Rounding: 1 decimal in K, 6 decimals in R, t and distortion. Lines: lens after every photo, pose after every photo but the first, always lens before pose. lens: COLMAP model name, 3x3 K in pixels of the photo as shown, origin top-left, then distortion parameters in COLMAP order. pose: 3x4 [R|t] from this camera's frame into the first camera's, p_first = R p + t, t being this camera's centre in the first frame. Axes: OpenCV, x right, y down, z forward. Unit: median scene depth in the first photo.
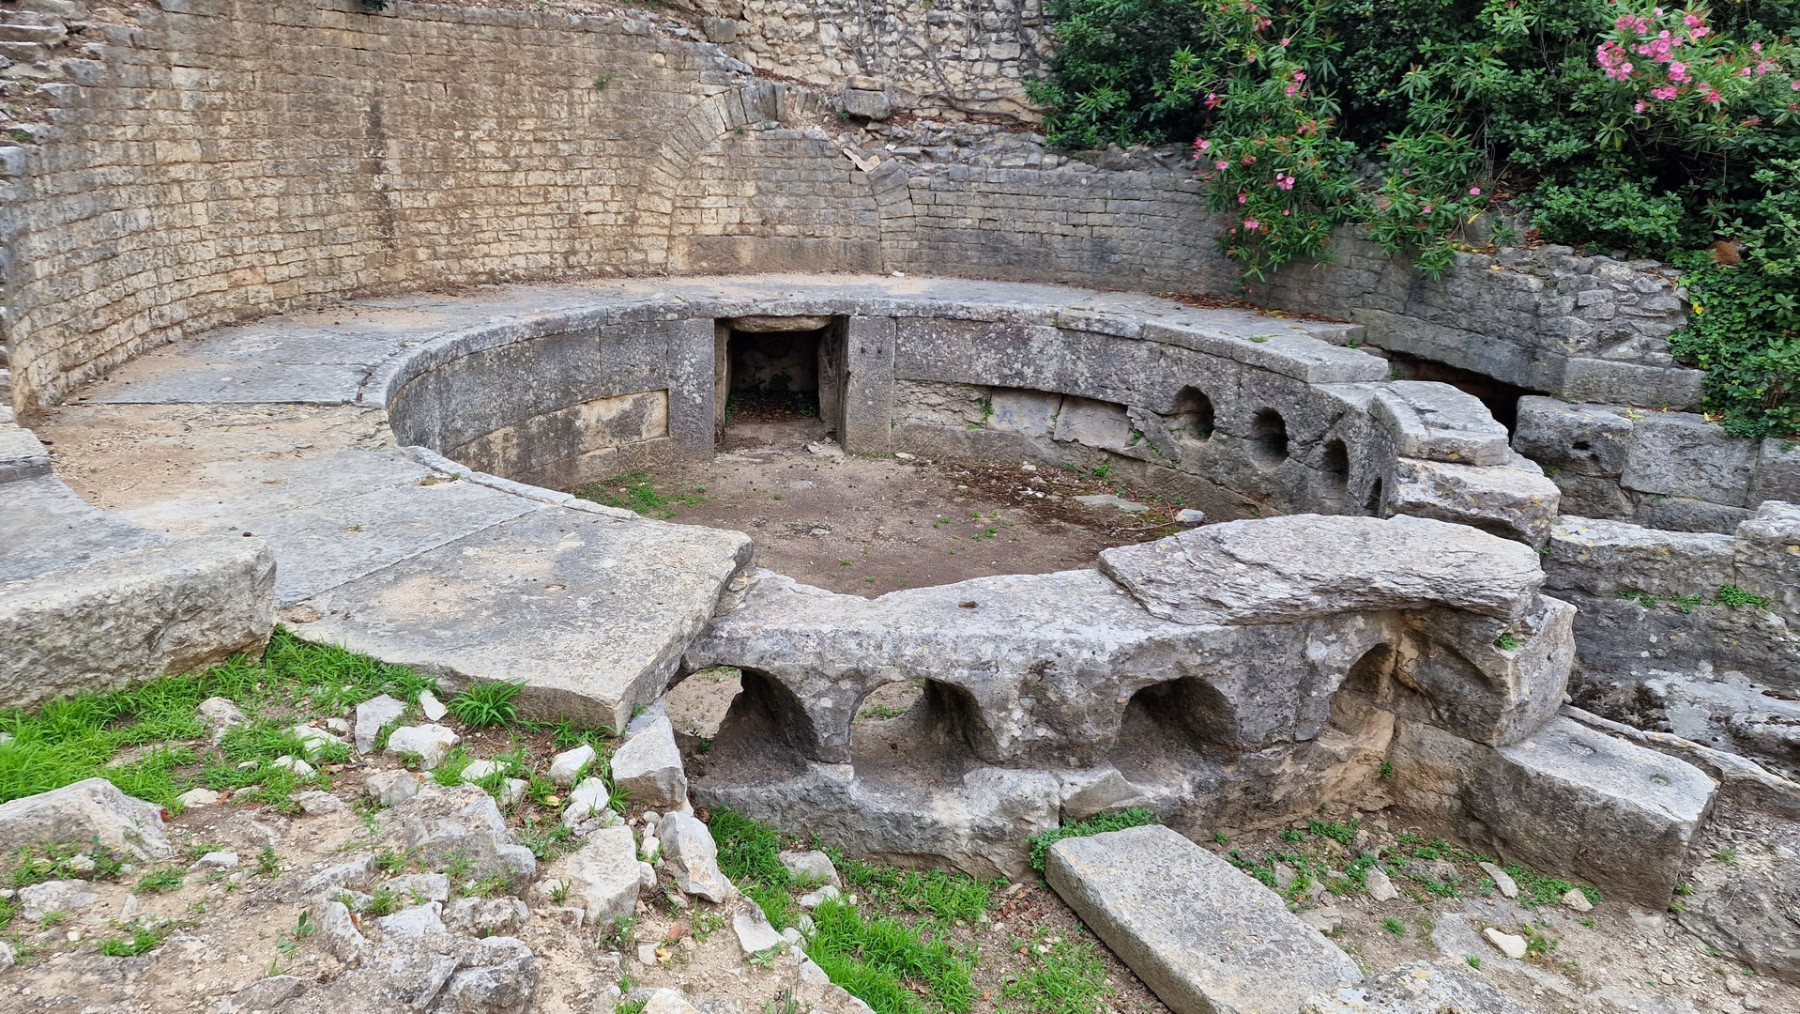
lens RADIAL K [[1183.6, 0, 900.0], [0, 1183.6, 507.0], [0, 0, 1]] dist [0.087950, -0.077812]
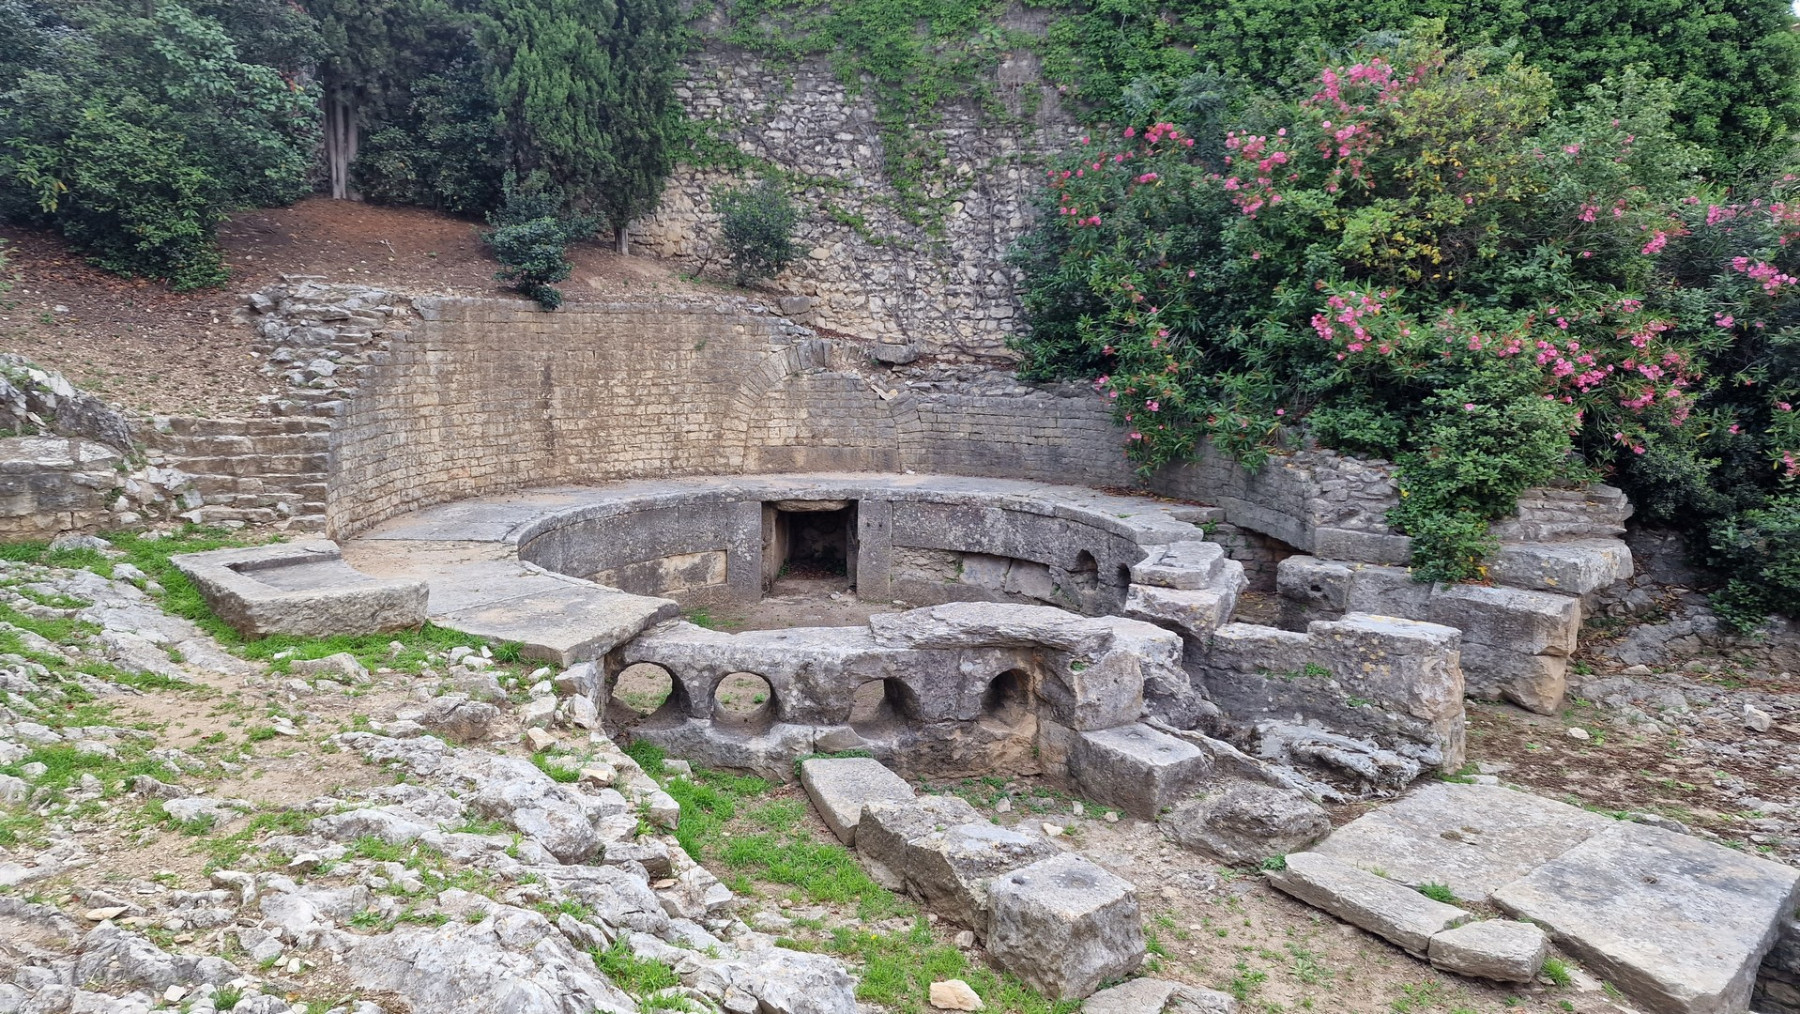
lens RADIAL K [[1170.7, 0, 875.6], [0, 1170.7, 531.7], [0, 0, 1]] dist [0.174716, -0.392341]
pose [[0.982600, 0.007581, -0.185581, 0.269978], [-0.035991, 0.988000, -0.150204, 0.094772], [0.182215, 0.154270, 0.971081, -0.384458]]
